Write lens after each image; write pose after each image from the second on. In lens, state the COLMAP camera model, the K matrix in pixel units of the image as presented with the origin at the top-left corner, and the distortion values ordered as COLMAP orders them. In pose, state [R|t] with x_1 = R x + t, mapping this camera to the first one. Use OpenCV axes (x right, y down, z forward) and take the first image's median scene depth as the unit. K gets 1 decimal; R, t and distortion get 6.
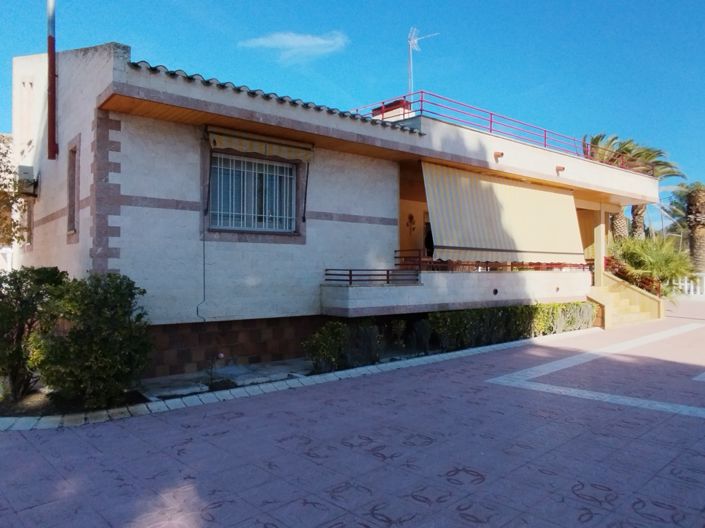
lens RADIAL K [[527.2, 0, 353.2], [0, 527.2, 260.4], [0, 0, 1]] dist [-0.002268, 0.011891]
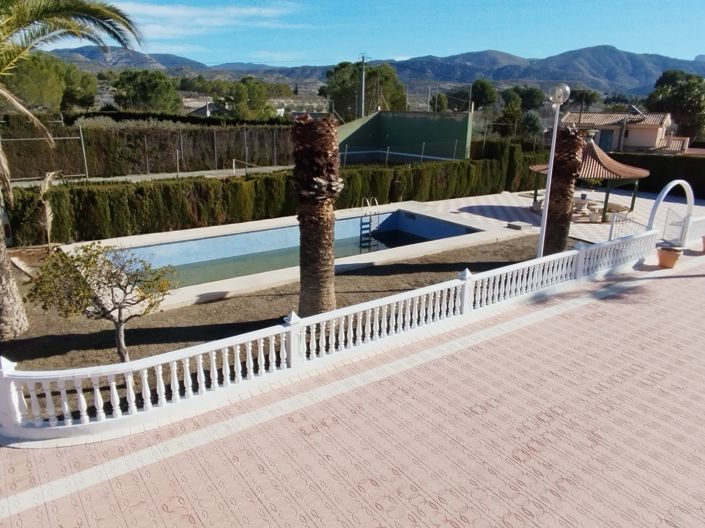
lens RADIAL K [[527.2, 0, 343.2], [0, 527.2, 265.8], [0, 0, 1]] dist [-0.002268, 0.011891]
pose [[0.134306, -0.285026, 0.949064, 0.455950], [-0.032911, 0.955930, 0.291746, -0.349417], [-0.990393, -0.070418, 0.119006, 2.203413]]
